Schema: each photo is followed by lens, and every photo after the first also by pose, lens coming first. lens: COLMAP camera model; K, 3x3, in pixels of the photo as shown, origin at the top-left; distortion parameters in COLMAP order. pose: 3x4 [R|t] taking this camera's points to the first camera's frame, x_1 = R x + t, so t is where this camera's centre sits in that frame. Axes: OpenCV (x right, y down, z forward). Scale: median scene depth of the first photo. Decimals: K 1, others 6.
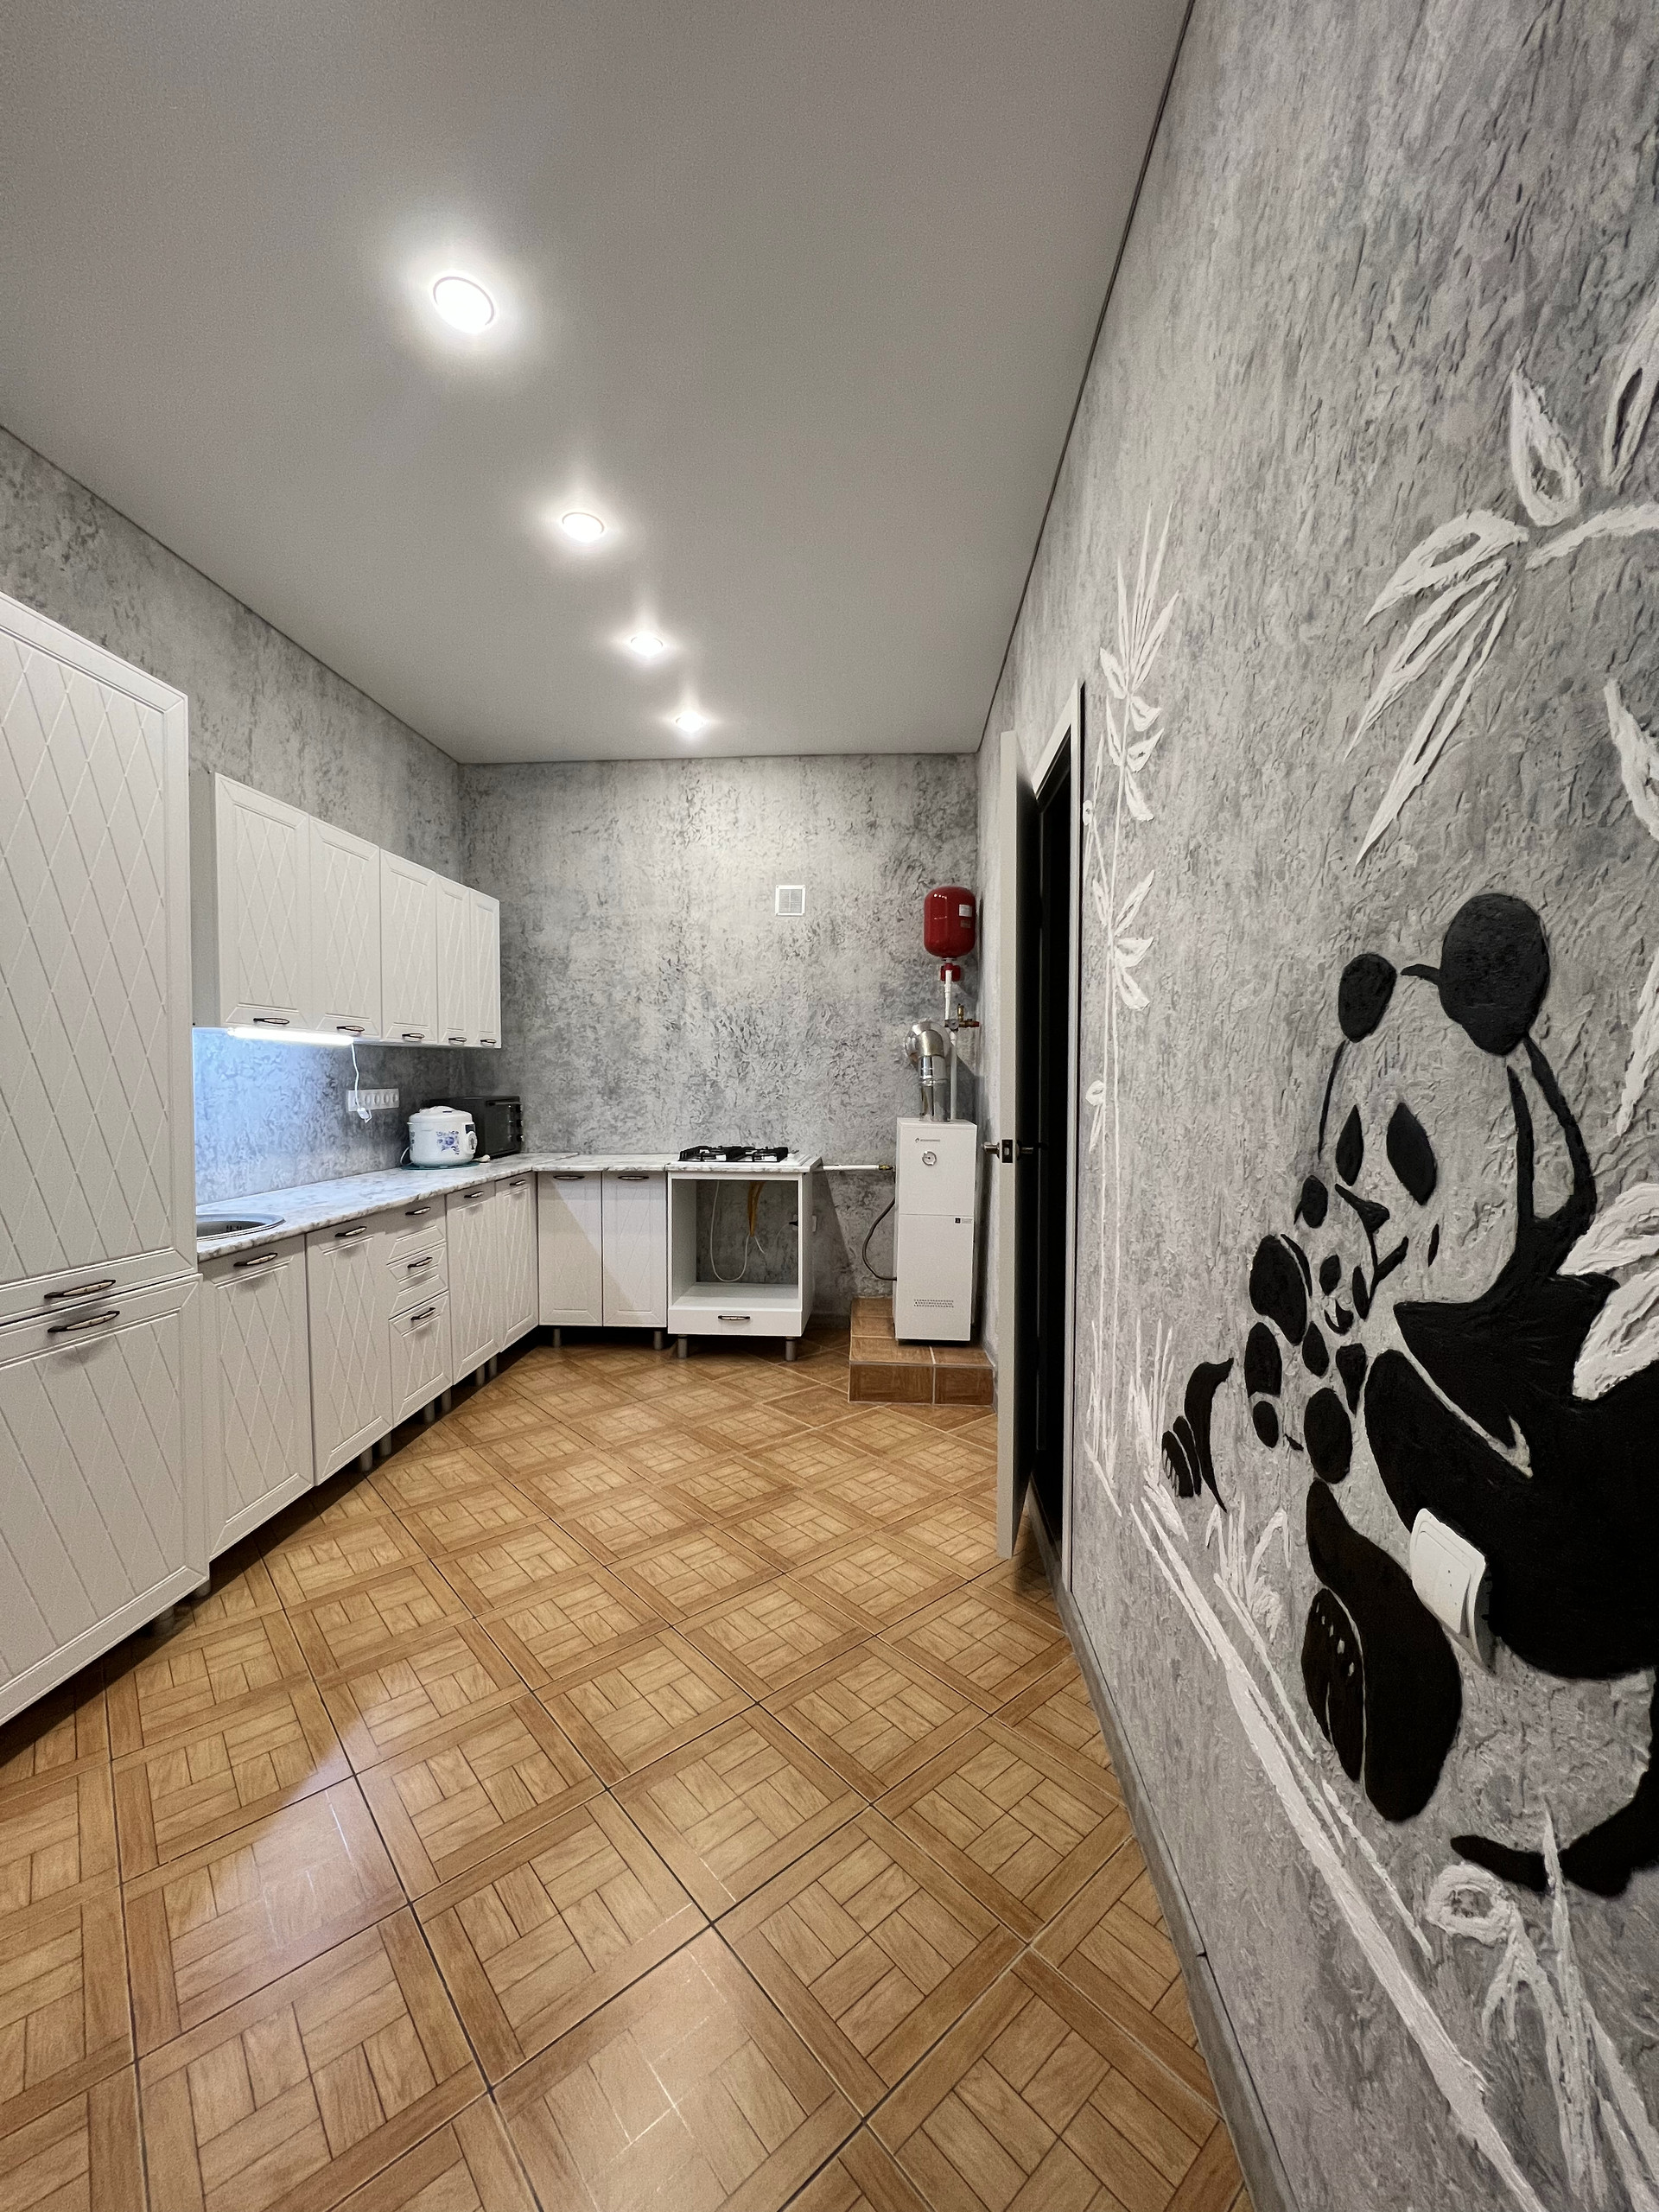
lens RADIAL K [[883.5, 0, 830.3], [0, 883.5, 1108.3], [0, 0, 1]] dist [-0.001406, 0.000274]
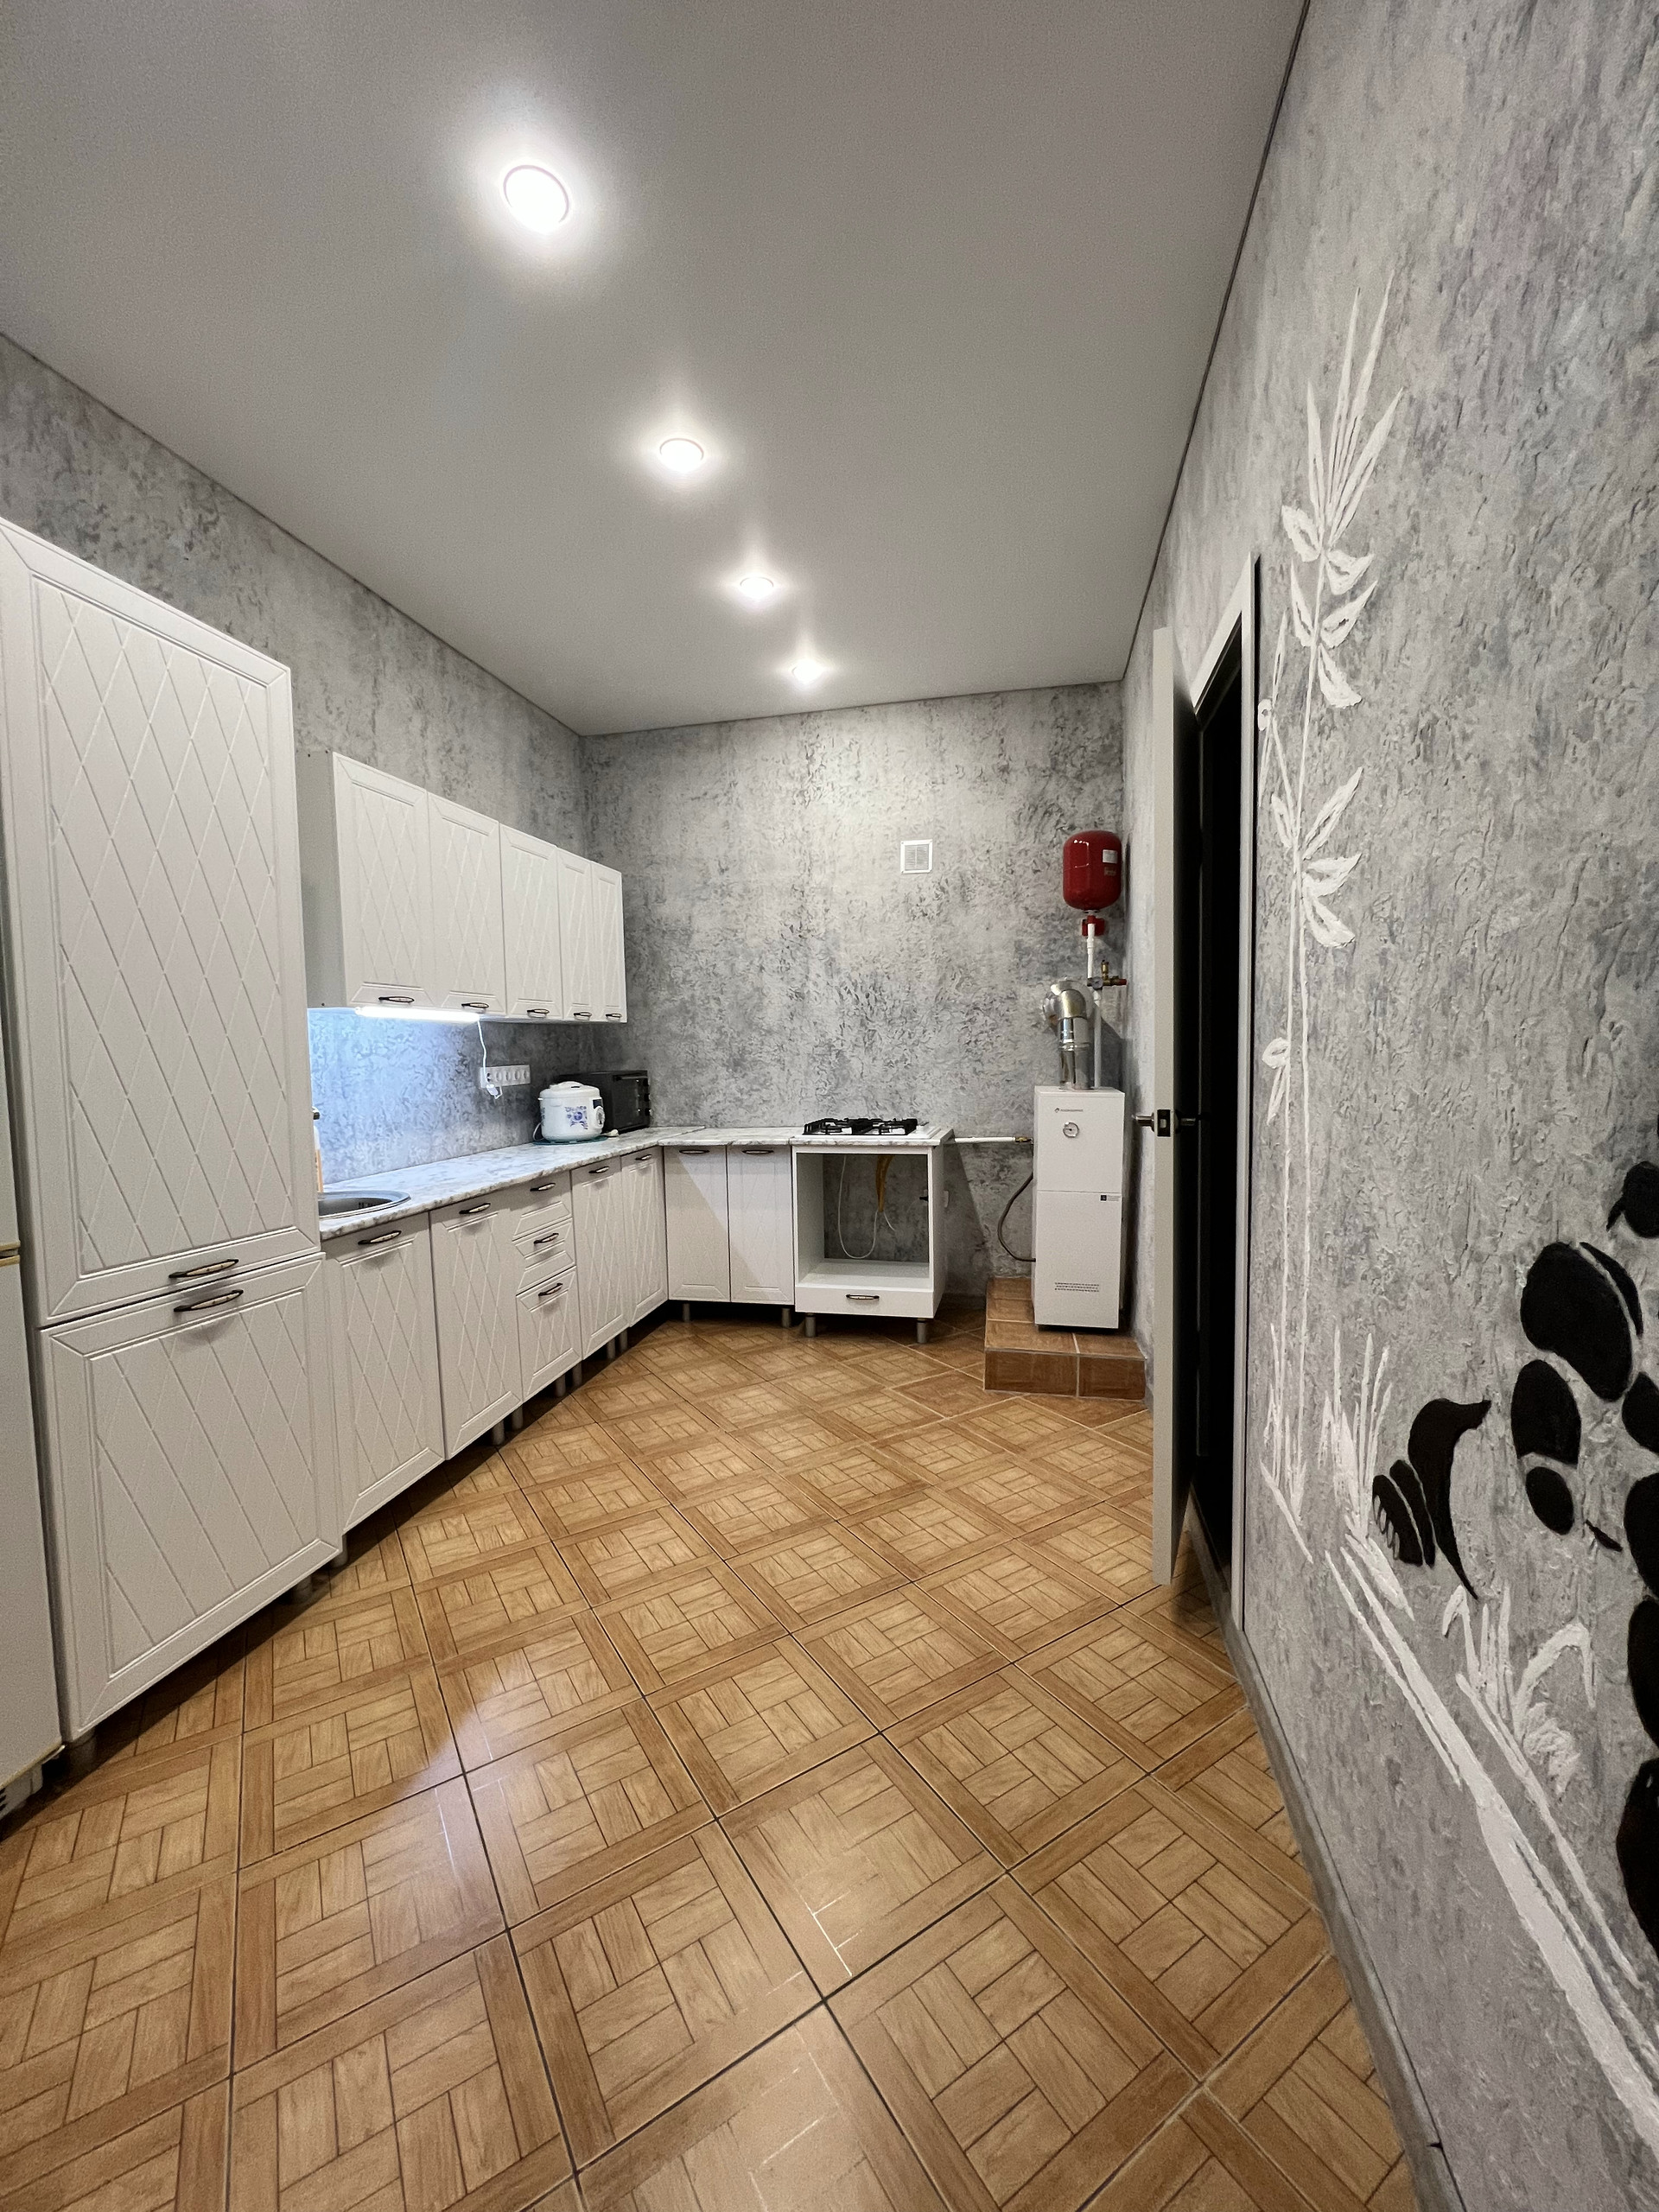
lens RADIAL K [[883.5, 0, 828.5], [0, 883.5, 1109.1], [0, 0, 1]] dist [-0.001406, 0.000274]
pose [[0.987791, -0.011274, -0.155375, 0.013076], [0.016648, 0.999306, 0.033330, 0.000878], [0.154891, -0.035510, 0.987293, 0.116929]]
